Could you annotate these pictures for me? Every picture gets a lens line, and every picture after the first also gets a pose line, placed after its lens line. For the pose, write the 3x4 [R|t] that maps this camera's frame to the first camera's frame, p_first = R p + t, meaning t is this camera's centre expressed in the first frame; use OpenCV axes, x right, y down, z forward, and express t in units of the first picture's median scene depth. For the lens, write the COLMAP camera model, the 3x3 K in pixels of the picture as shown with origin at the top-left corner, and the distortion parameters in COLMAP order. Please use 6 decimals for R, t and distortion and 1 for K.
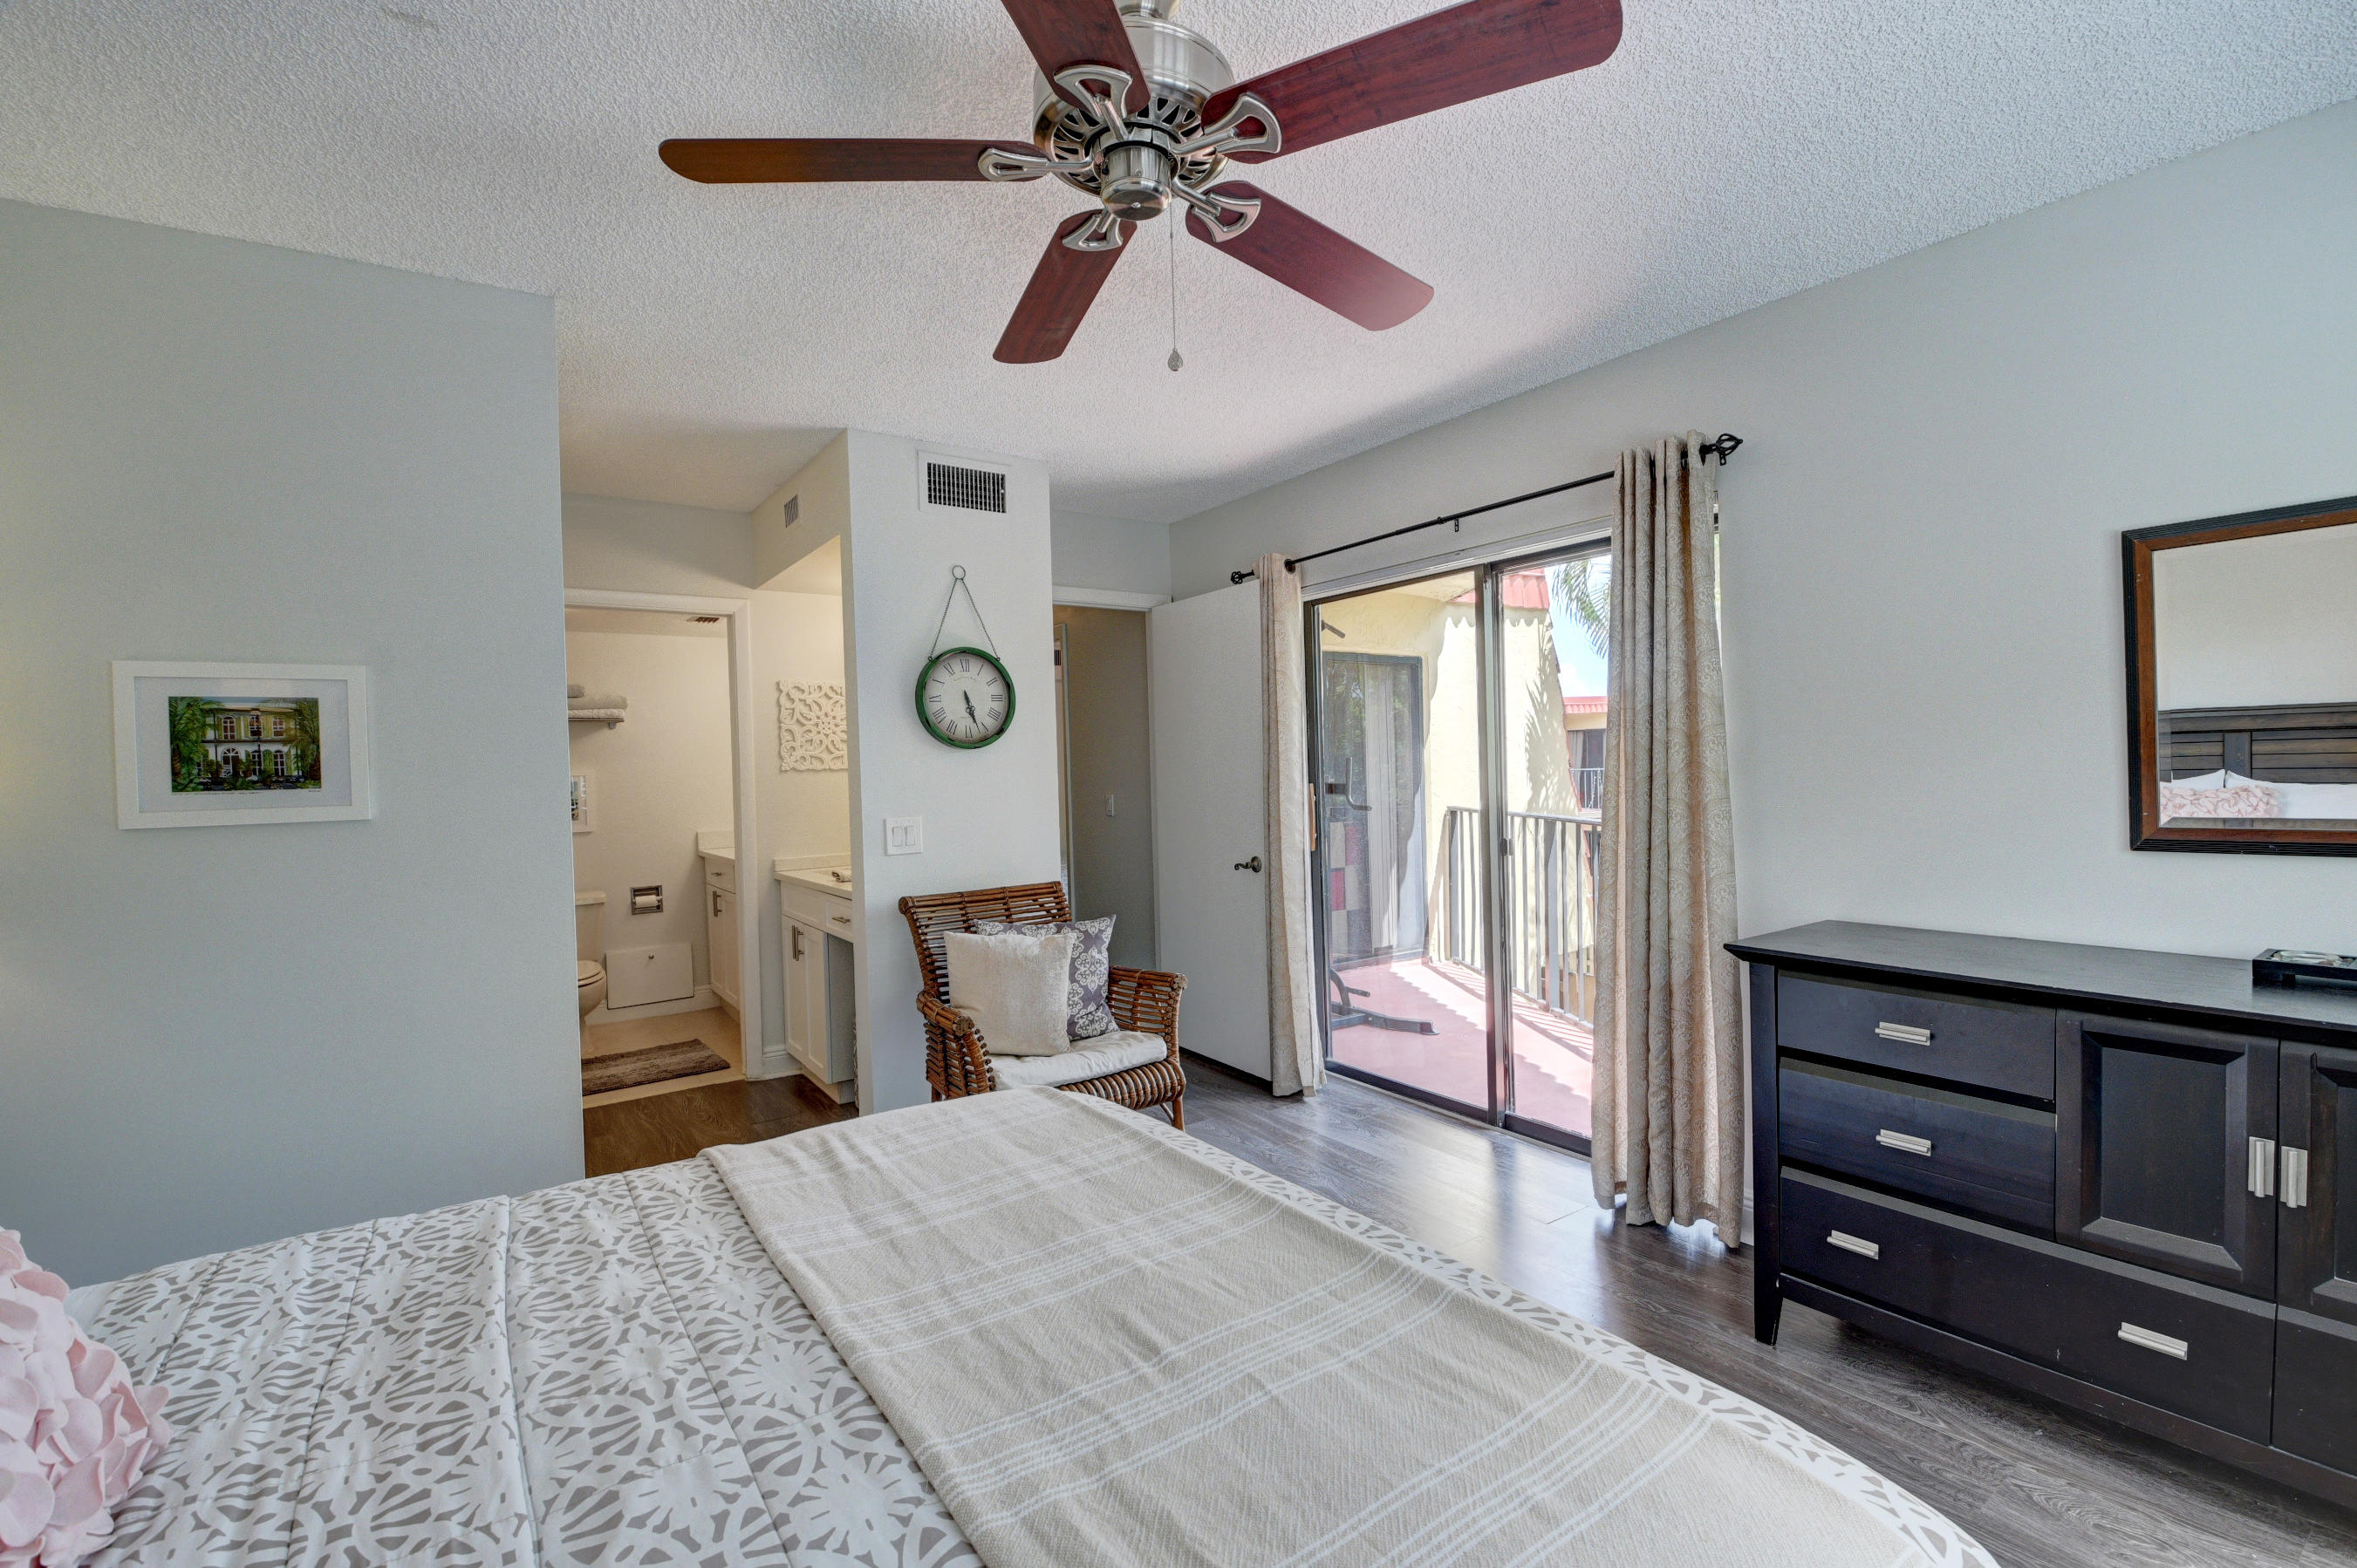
lens RADIAL K [[1032.7, 0, 1184.0], [0, 1032.7, 785.4], [0, 0, 1]] dist [0.009972, -0.024348]
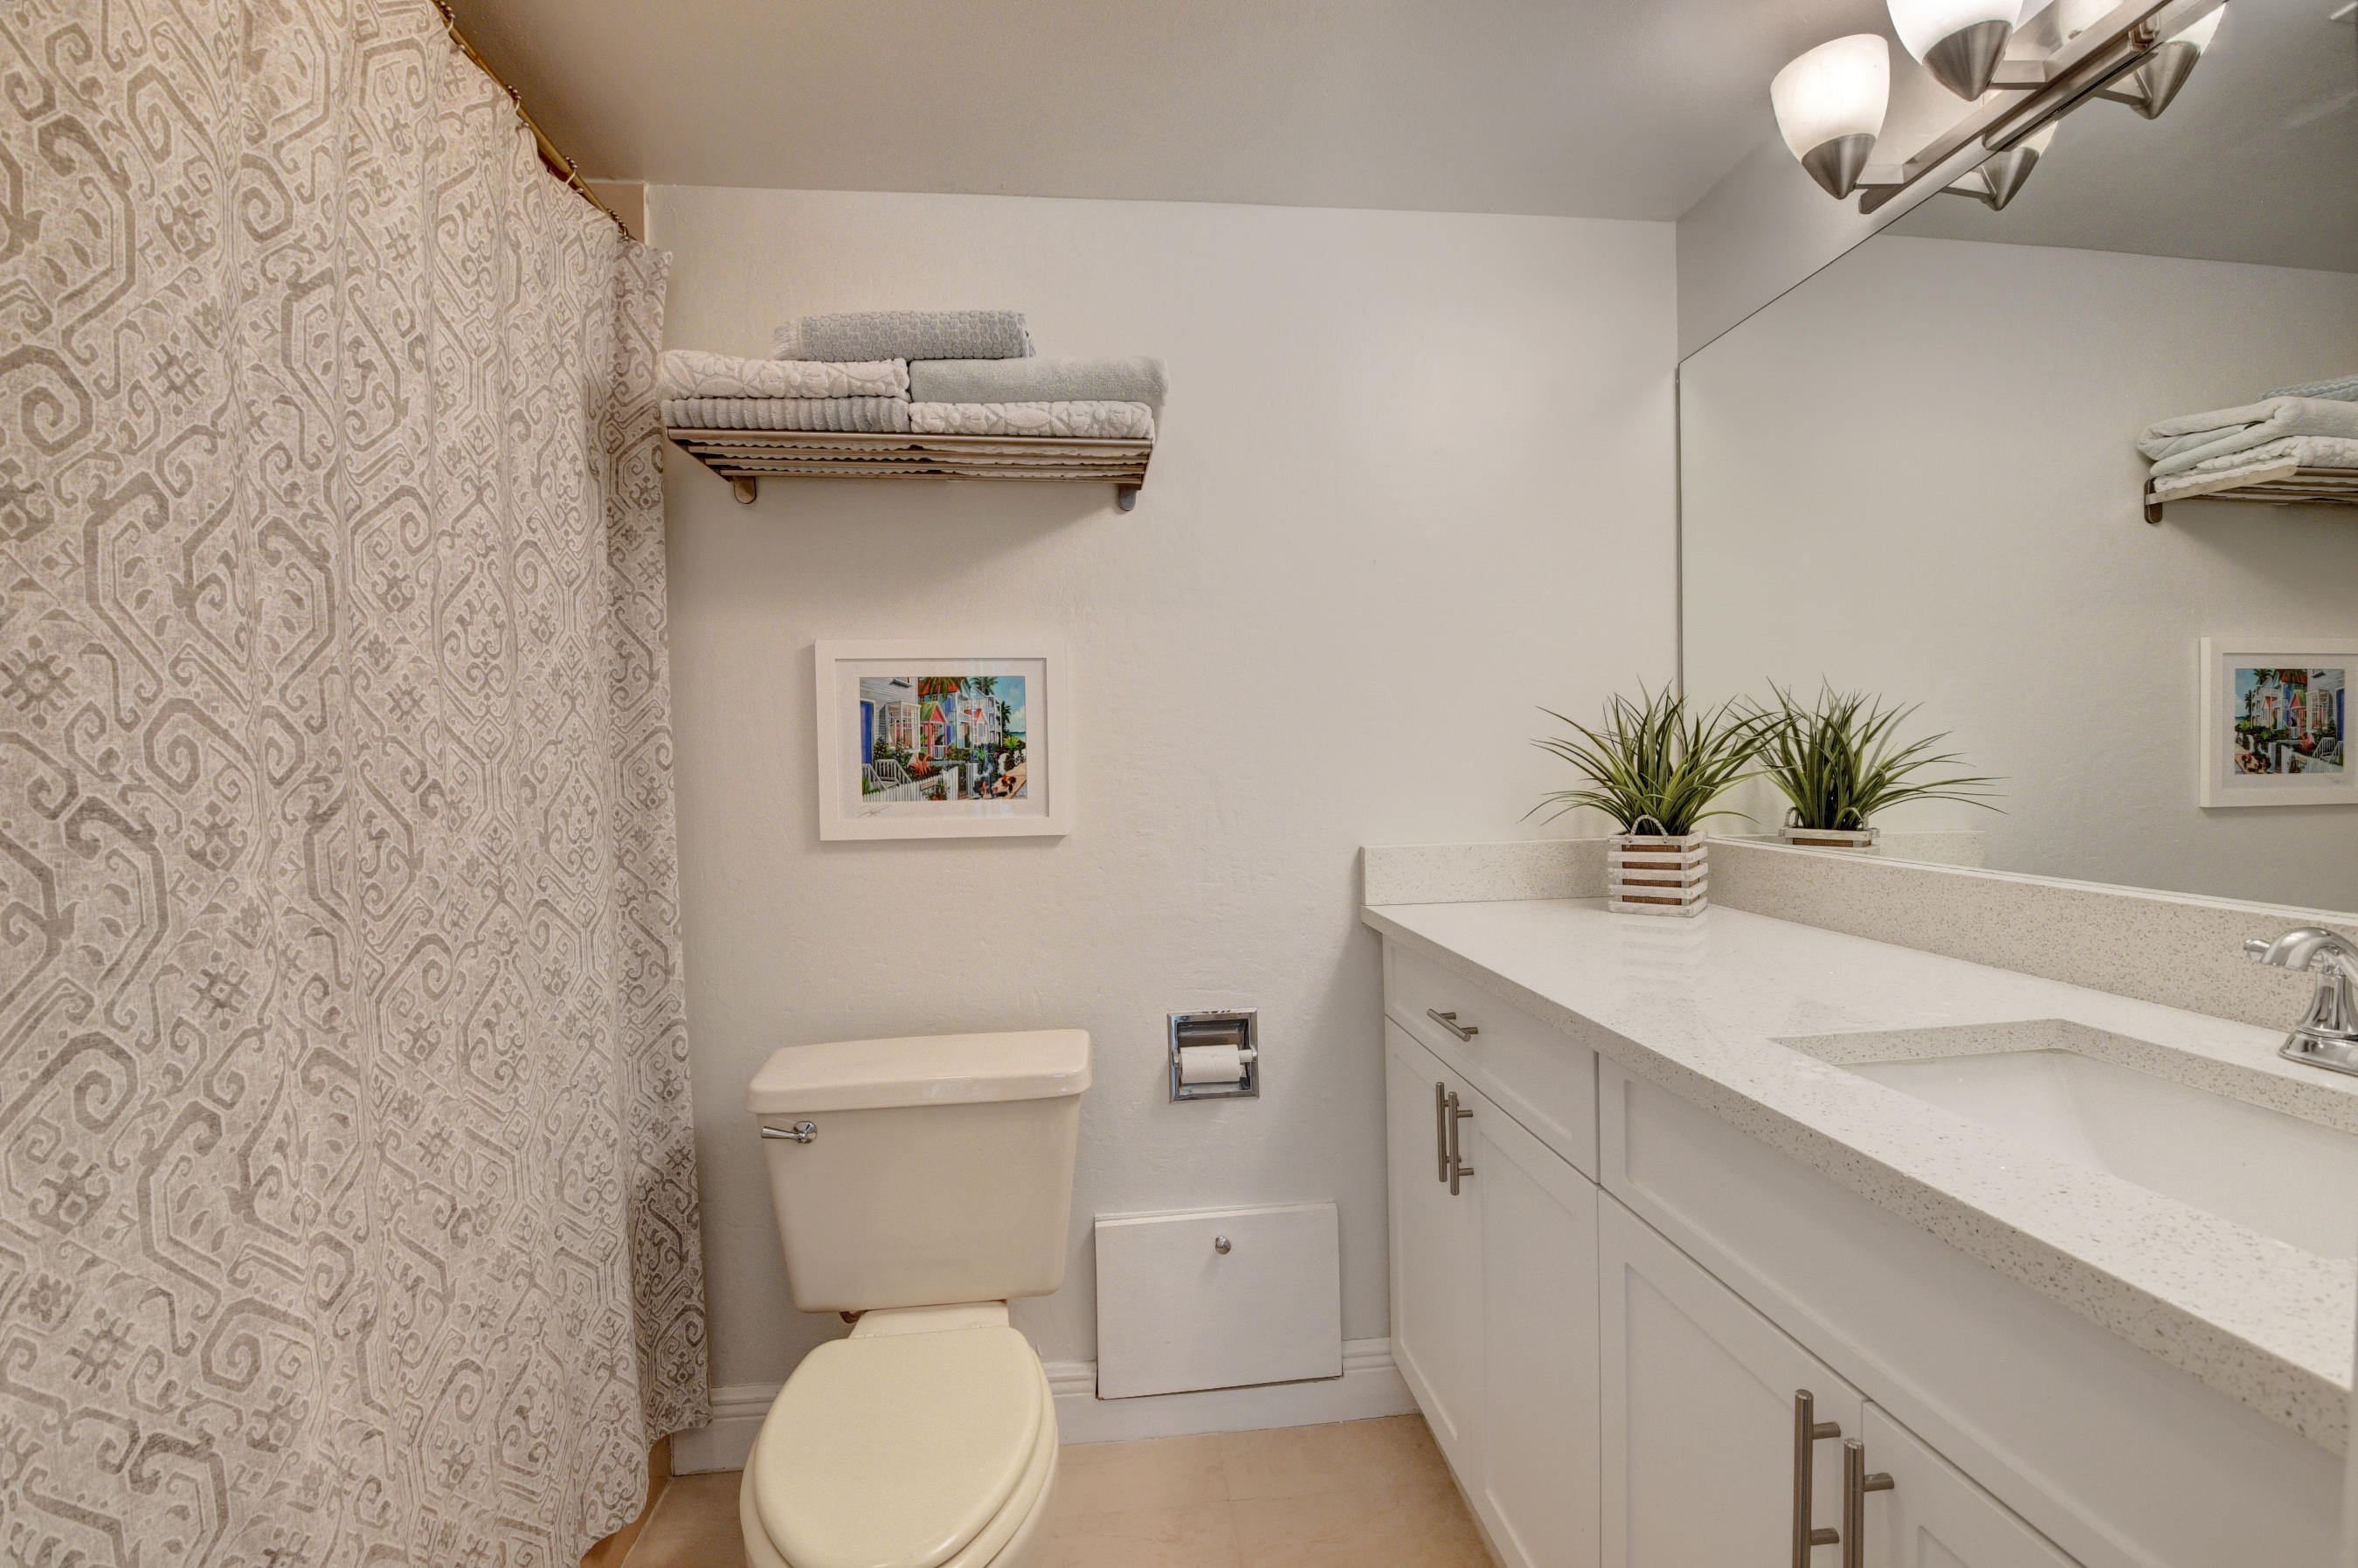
lens RADIAL K [[1040.0, 0, 1181.5], [0, 1040.0, 781.0], [0, 0, 1]] dist [0.015539, -0.024537]
pose [[0.872670, 0.029376, -0.487426, -0.555945], [-0.017454, 0.999427, 0.028984, 0.026189], [0.487998, -0.016786, 0.872683, 1.064330]]
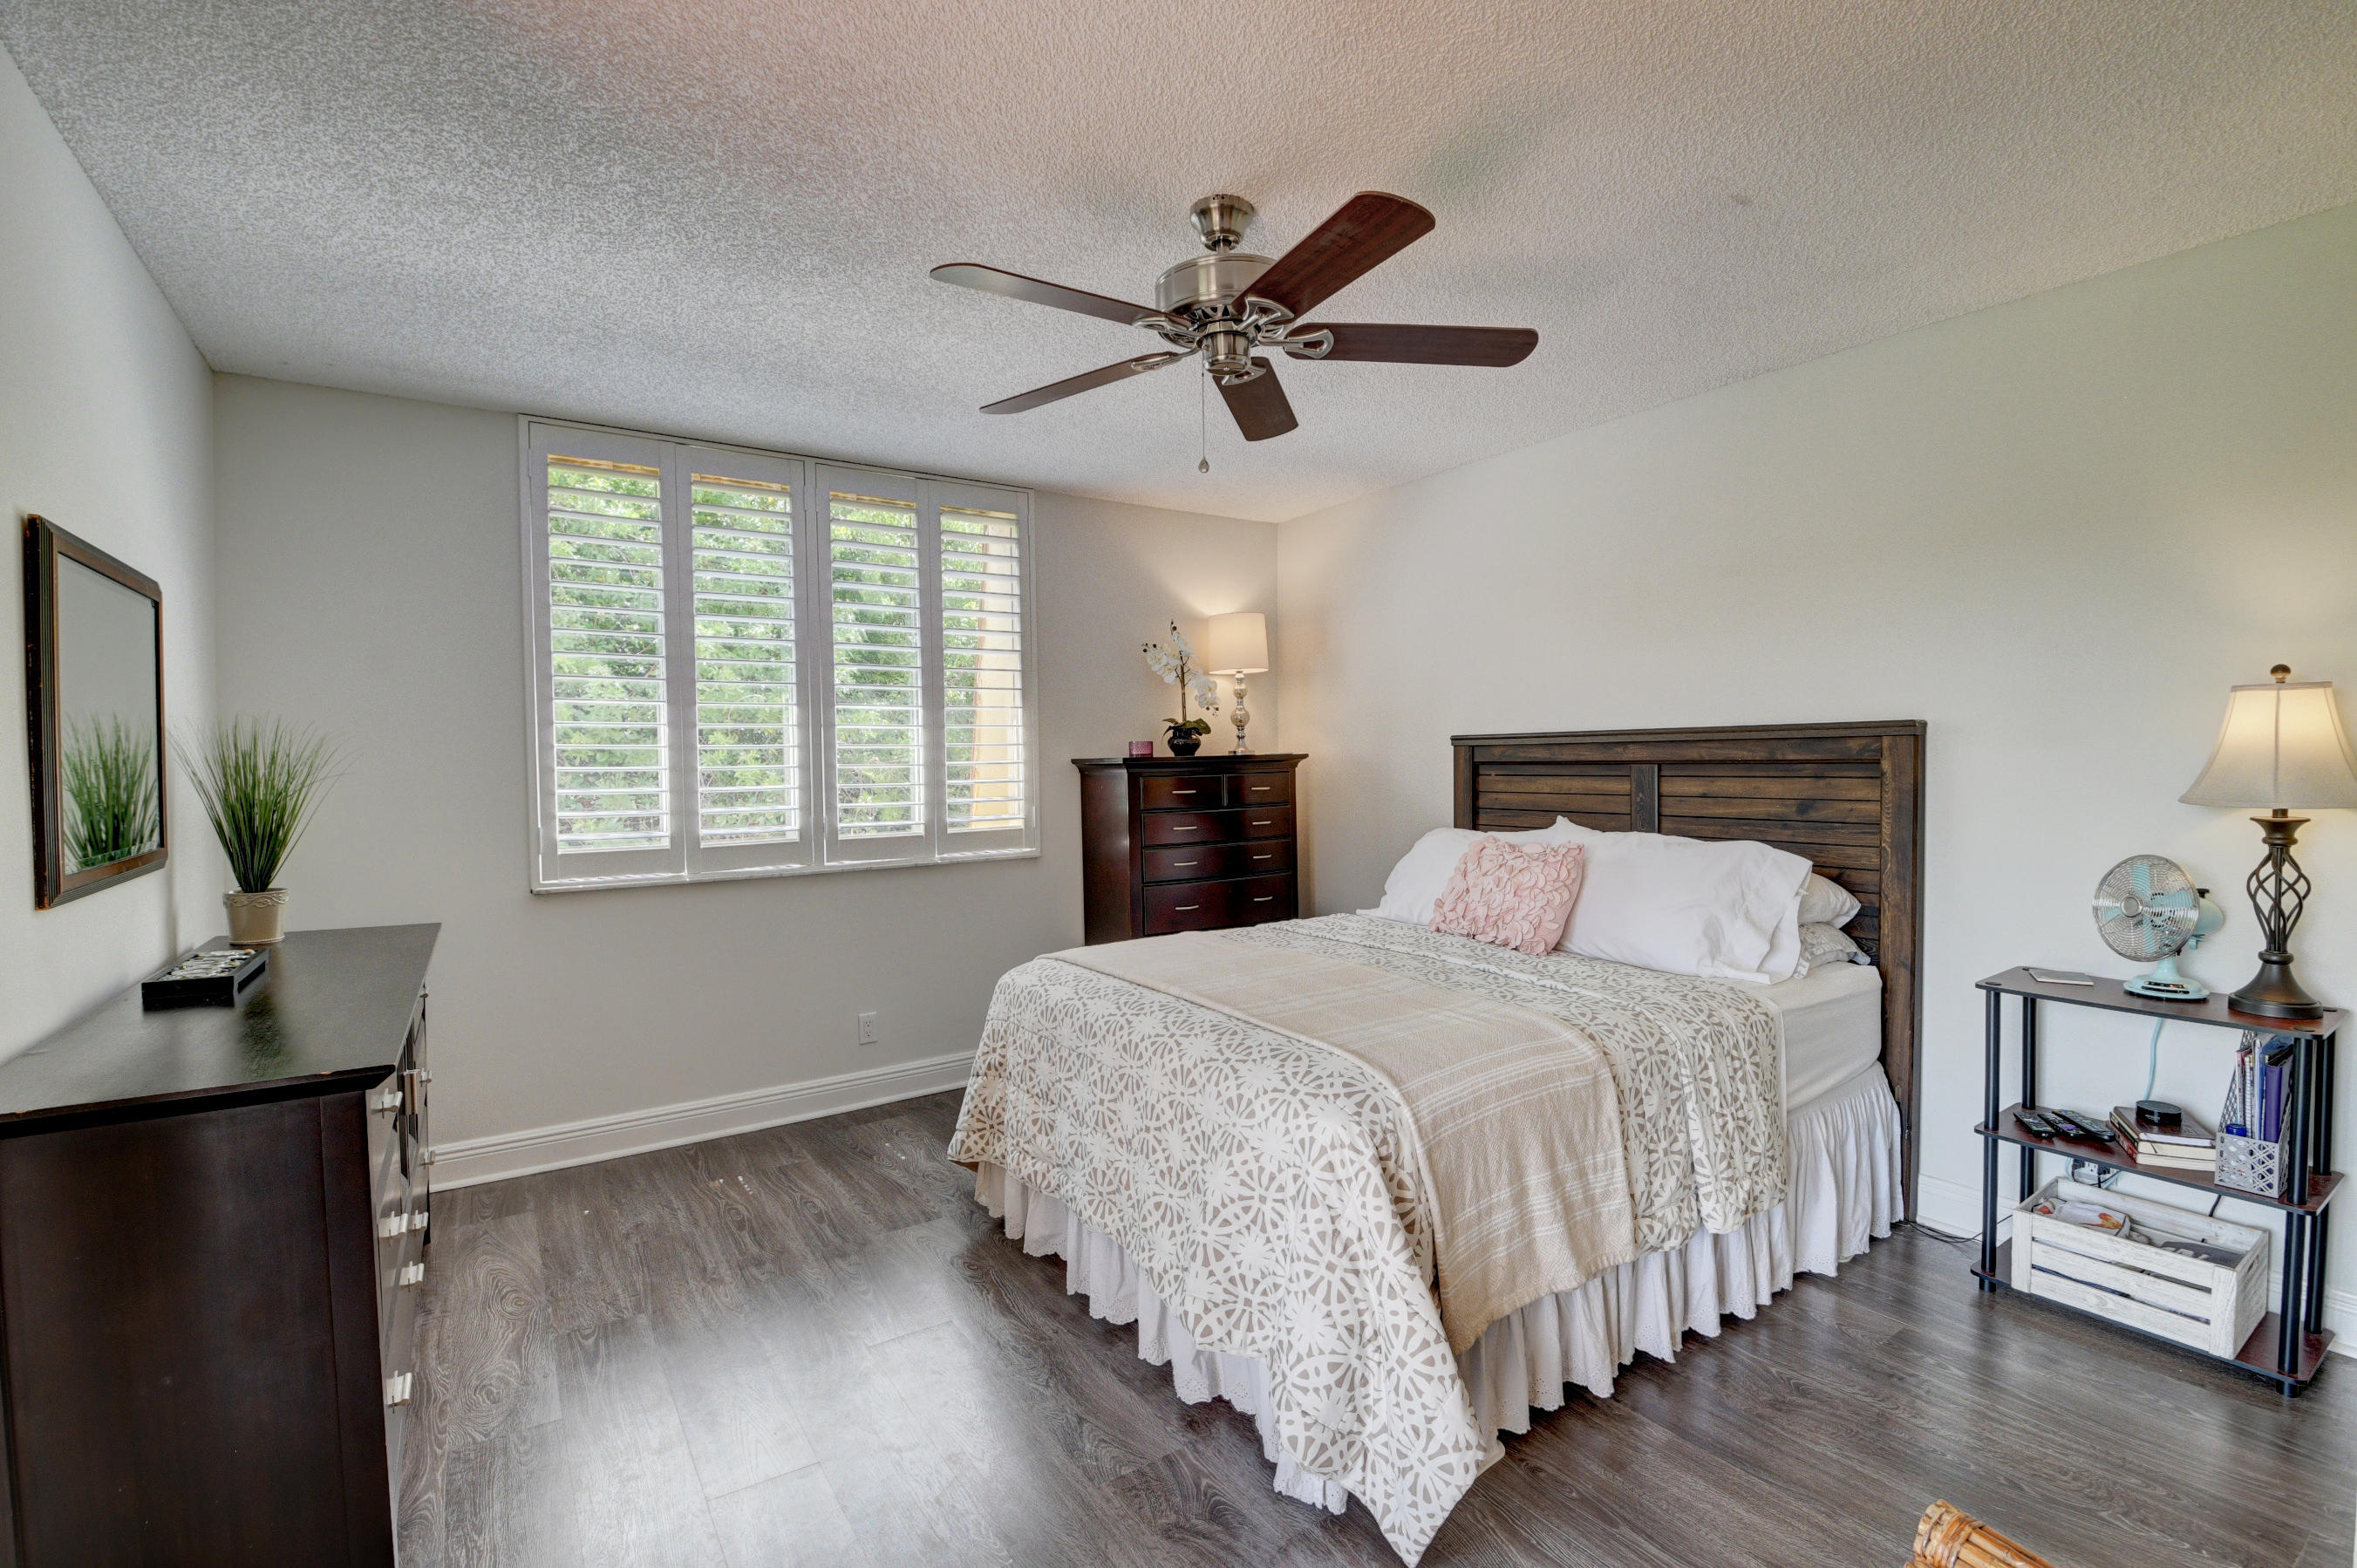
lens RADIAL K [[1032.9, 0, 1184.0], [0, 1032.9, 785.4], [0, 0, 1]] dist [0.009972, -0.024348]
pose [[-0.999244, 0.038193, 0.007289, 0.017880], [0.038461, 0.998411, 0.041195, -0.016087], [-0.005704, 0.041444, -0.999125, 0.949426]]
